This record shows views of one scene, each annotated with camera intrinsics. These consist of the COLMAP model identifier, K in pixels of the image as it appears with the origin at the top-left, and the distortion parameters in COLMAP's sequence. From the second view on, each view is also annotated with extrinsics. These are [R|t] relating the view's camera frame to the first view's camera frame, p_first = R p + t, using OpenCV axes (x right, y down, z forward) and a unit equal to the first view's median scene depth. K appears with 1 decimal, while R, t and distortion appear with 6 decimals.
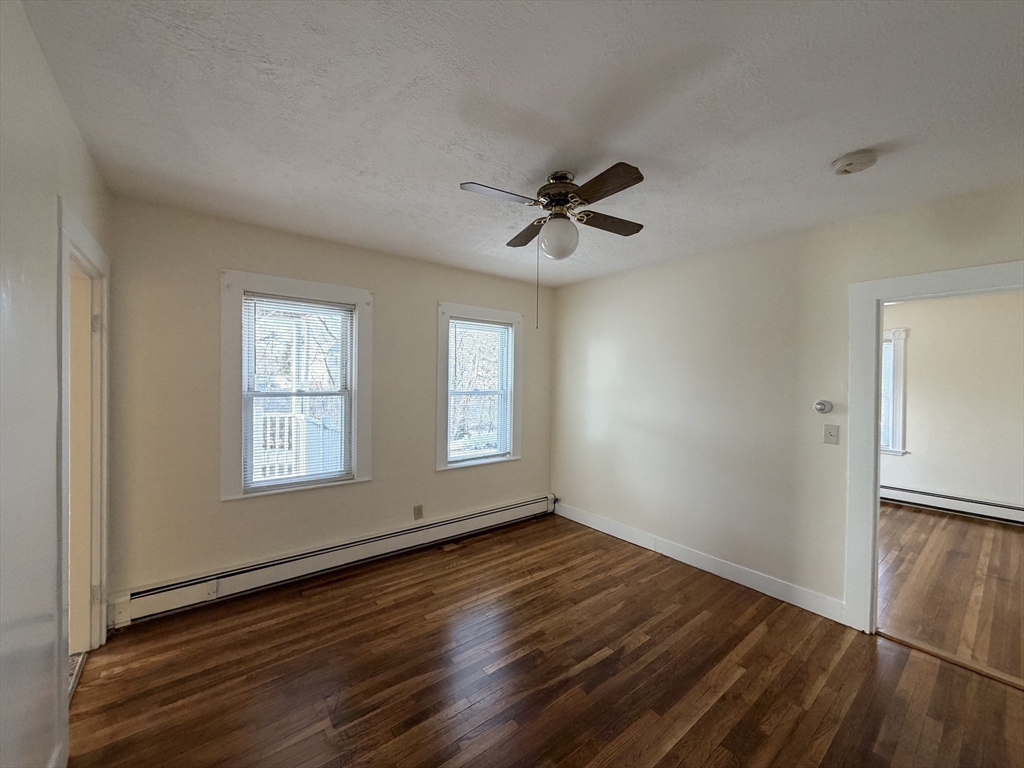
lens RADIAL K [[405.1, 0, 514.8], [0, 405.1, 383.4], [0, 0, 1]] dist [0.000548, 0.000168]
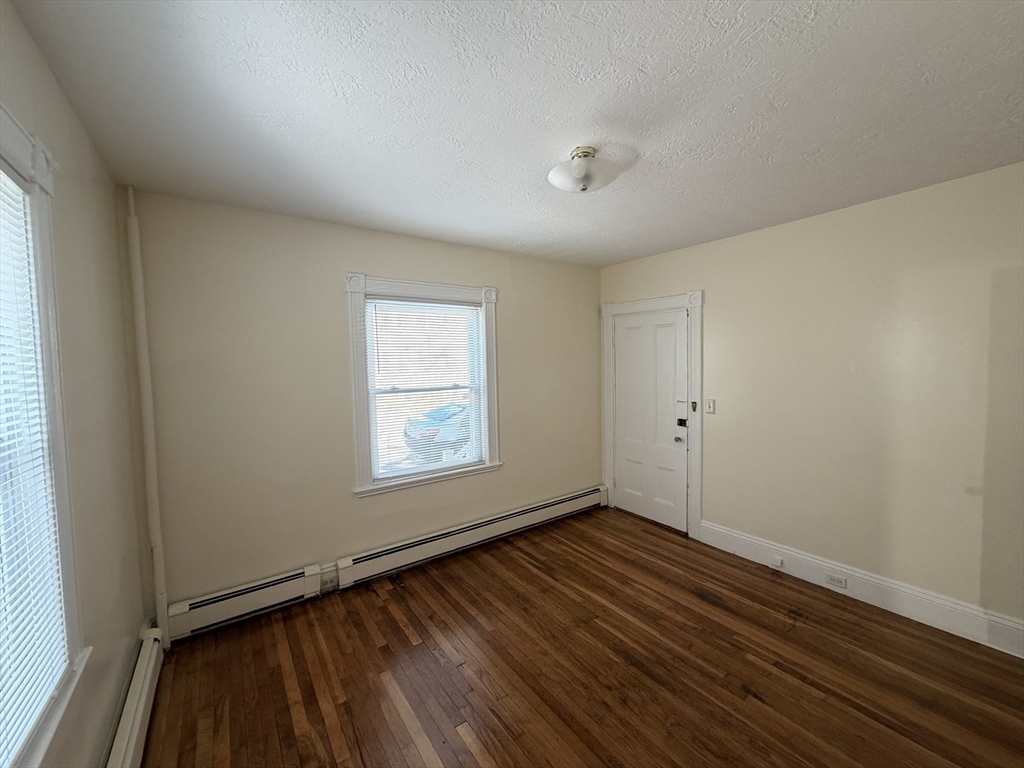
lens RADIAL K [[405.1, 0, 514.8], [0, 405.1, 383.4], [0, 0, 1]] dist [0.000548, 0.000168]
pose [[0.047443, -0.066873, 0.996633, 0.267763], [0.033044, 0.997315, 0.065346, -0.017445], [-0.998327, 0.029833, 0.049525, 0.938207]]
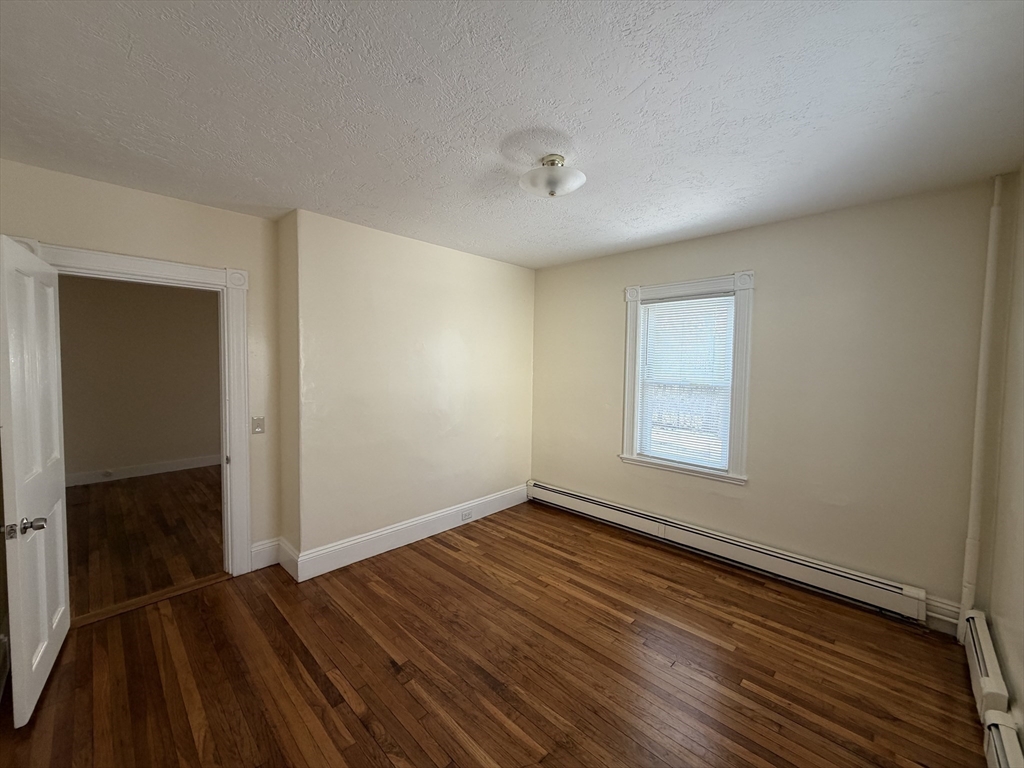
lens RADIAL K [[405.1, 0, 514.8], [0, 405.1, 383.4], [0, 0, 1]] dist [0.000548, 0.000168]
pose [[0.132416, 0.035537, -0.990557, 1.037579], [-0.020899, 0.999235, 0.033055, 0.003533], [0.990974, 0.016325, 0.133057, 0.804672]]
